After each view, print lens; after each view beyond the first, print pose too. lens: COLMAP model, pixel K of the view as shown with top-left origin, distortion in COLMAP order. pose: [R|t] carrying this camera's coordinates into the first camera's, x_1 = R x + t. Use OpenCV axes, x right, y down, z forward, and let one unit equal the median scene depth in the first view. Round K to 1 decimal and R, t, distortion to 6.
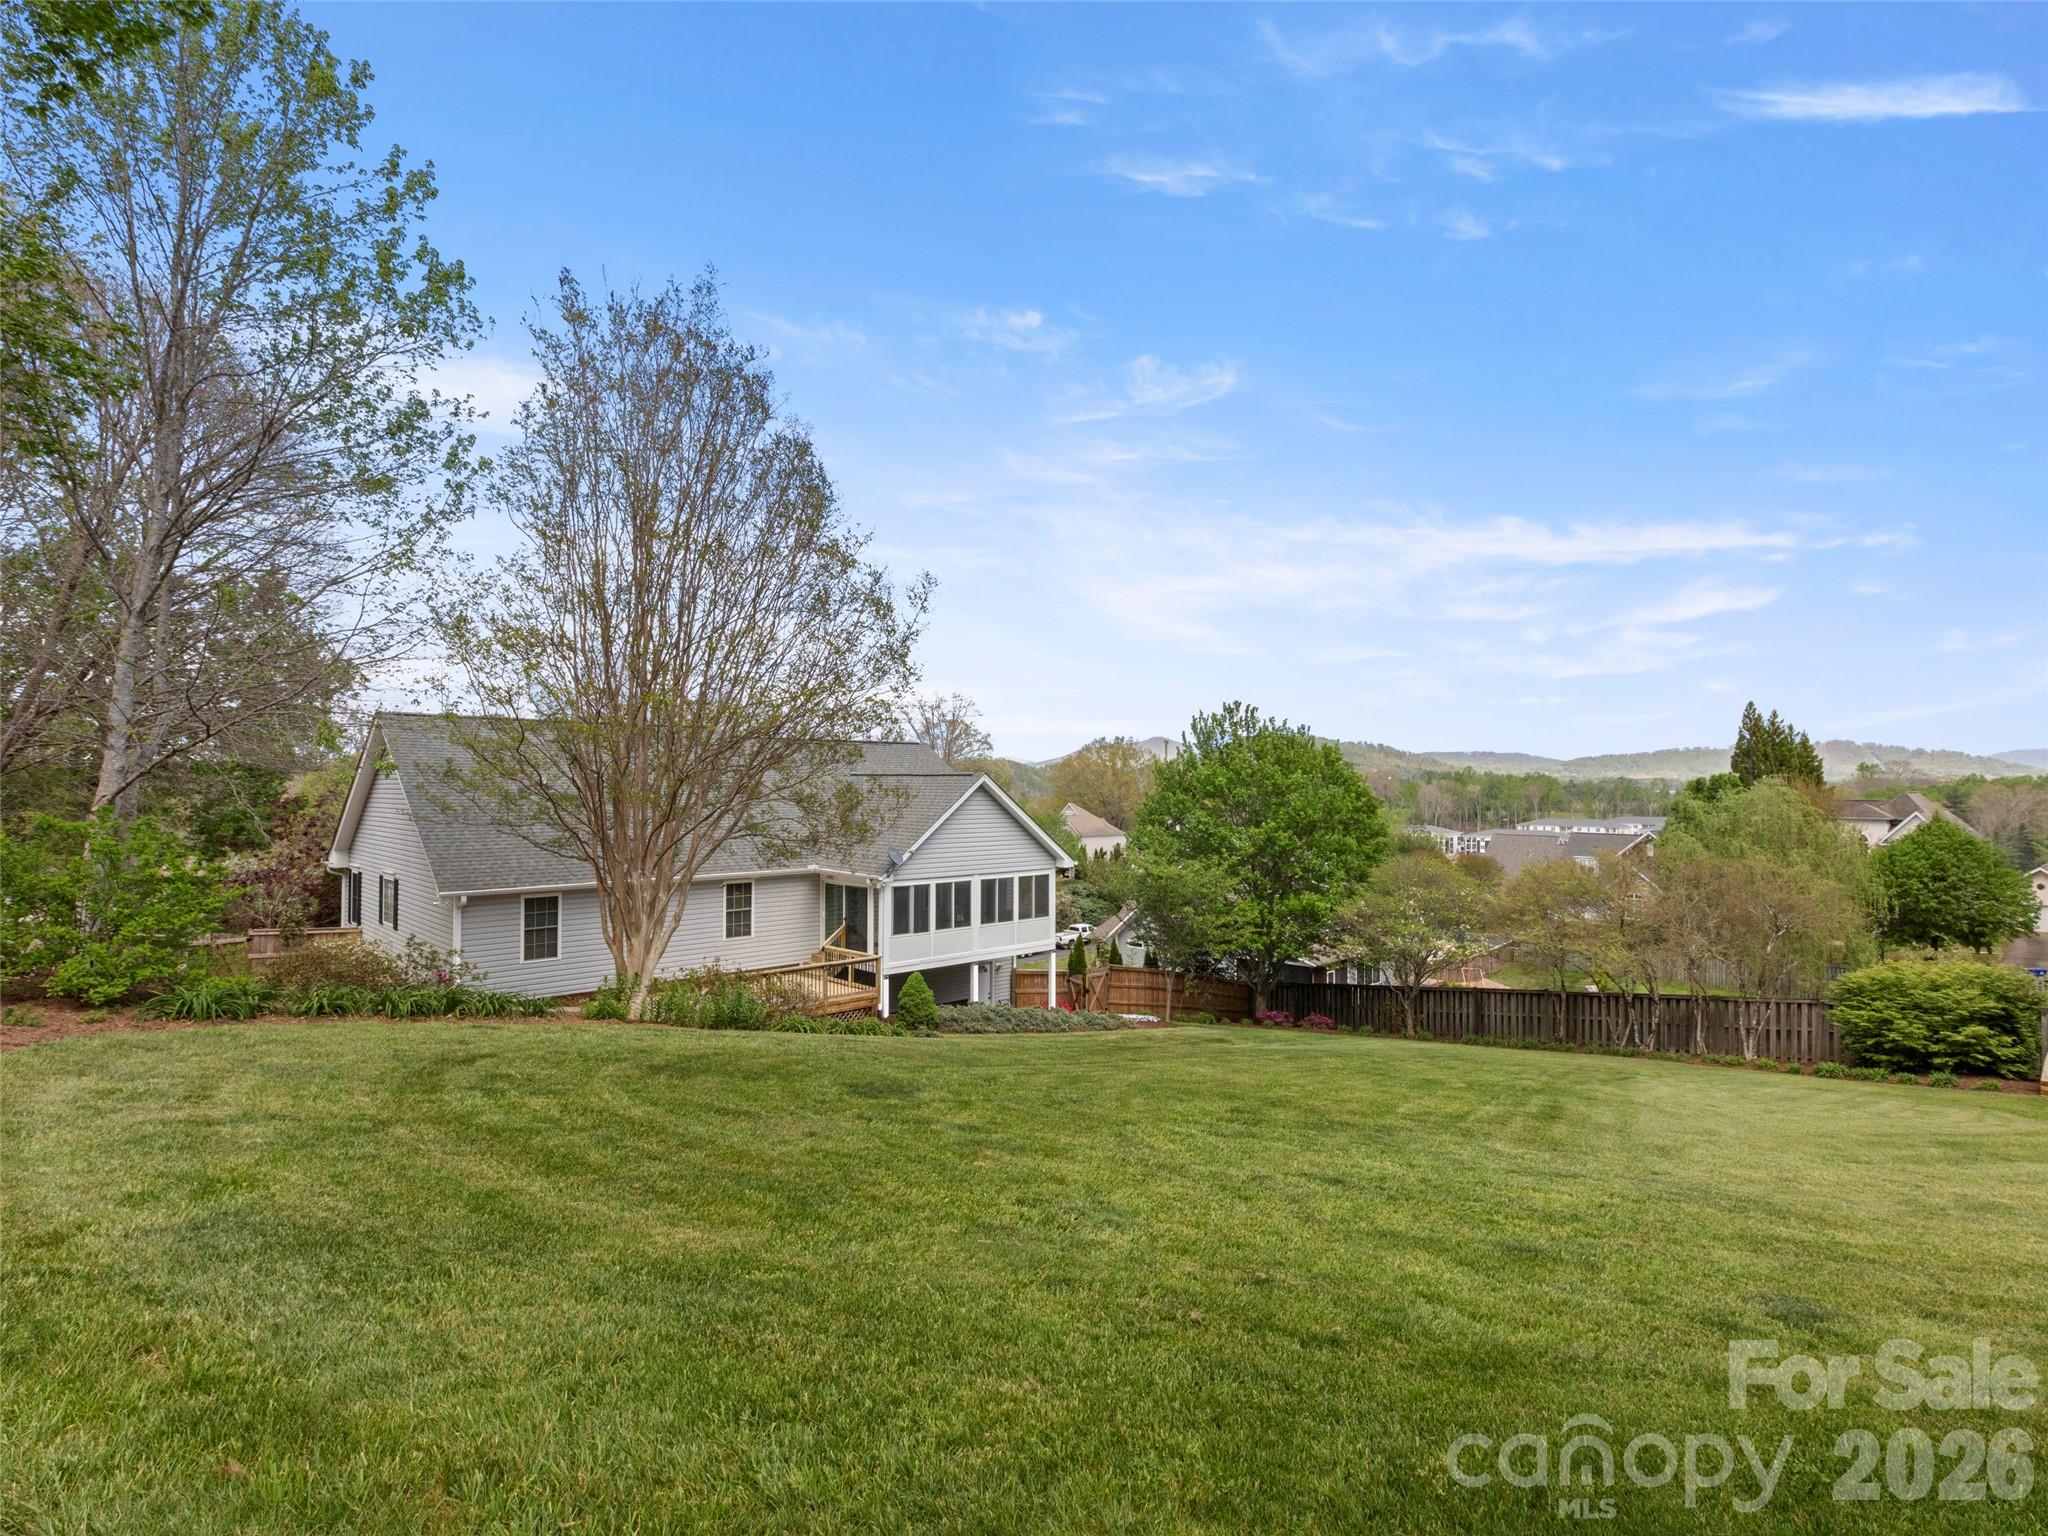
lens RADIAL K [[1039.2, 0, 1024.0], [0, 1039.2, 768.0], [0, 0, 1]] dist [0.002337, -0.001026]
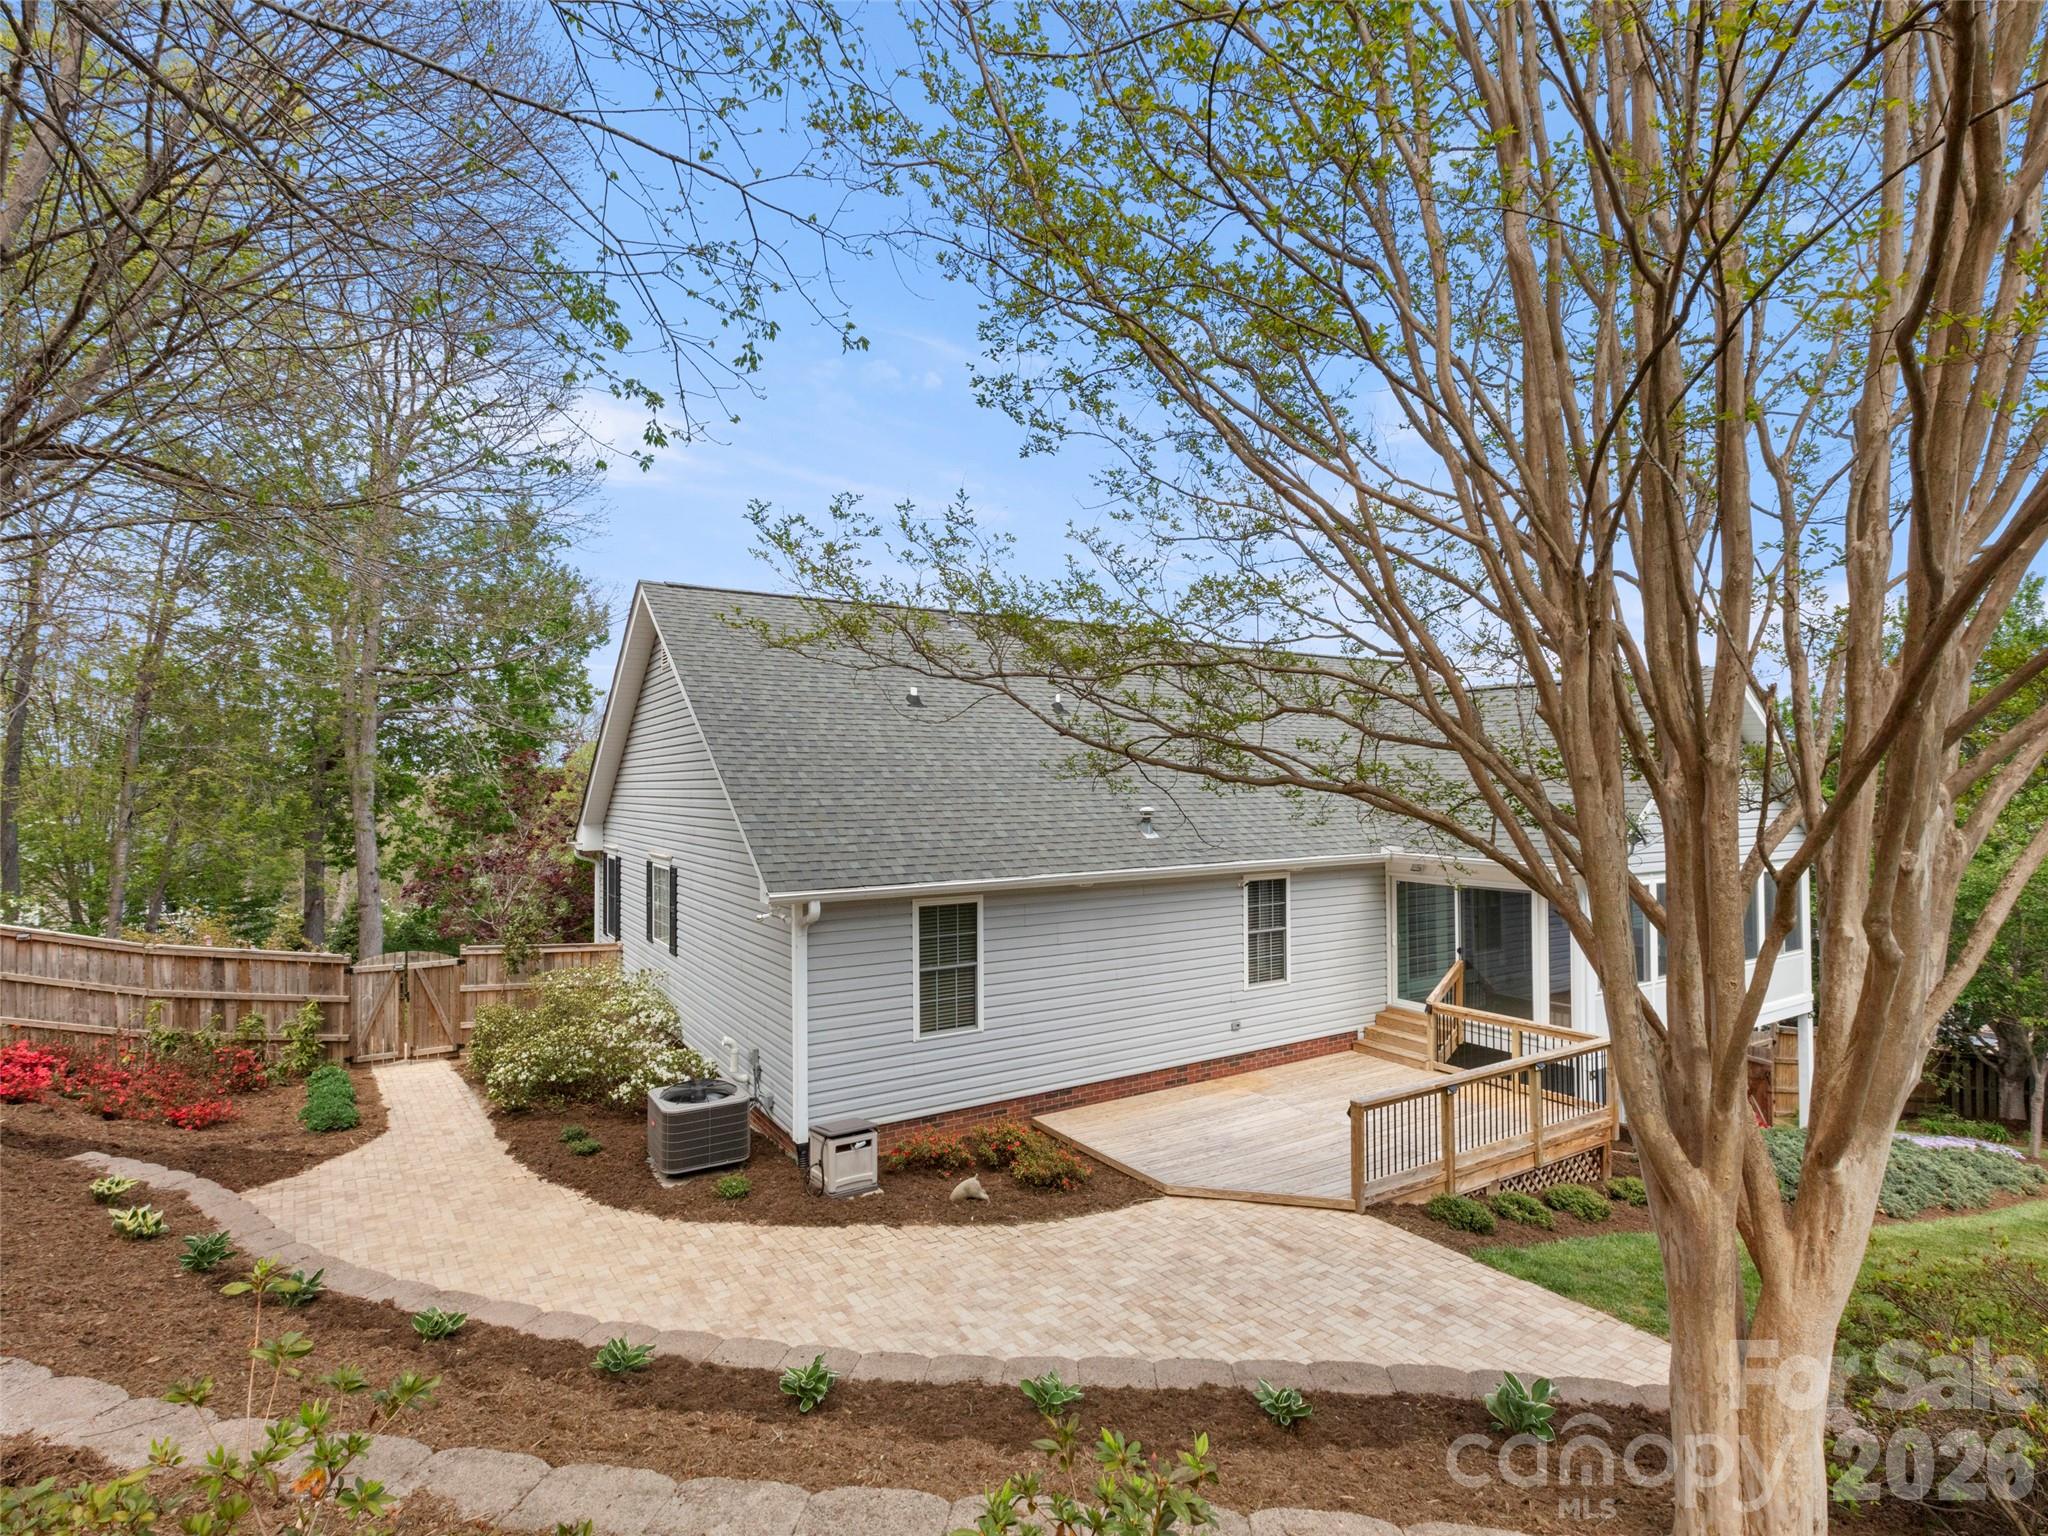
lens RADIAL K [[1039.2, 0, 1024.0], [0, 1039.2, 768.0], [0, 0, 1]] dist [0.002337, -0.001026]
pose [[0.980148, -0.012451, -0.197877, -0.284476], [0.012894, 0.999916, 0.000950, 0.051238], [0.197849, -0.003483, 0.980226, 0.450656]]
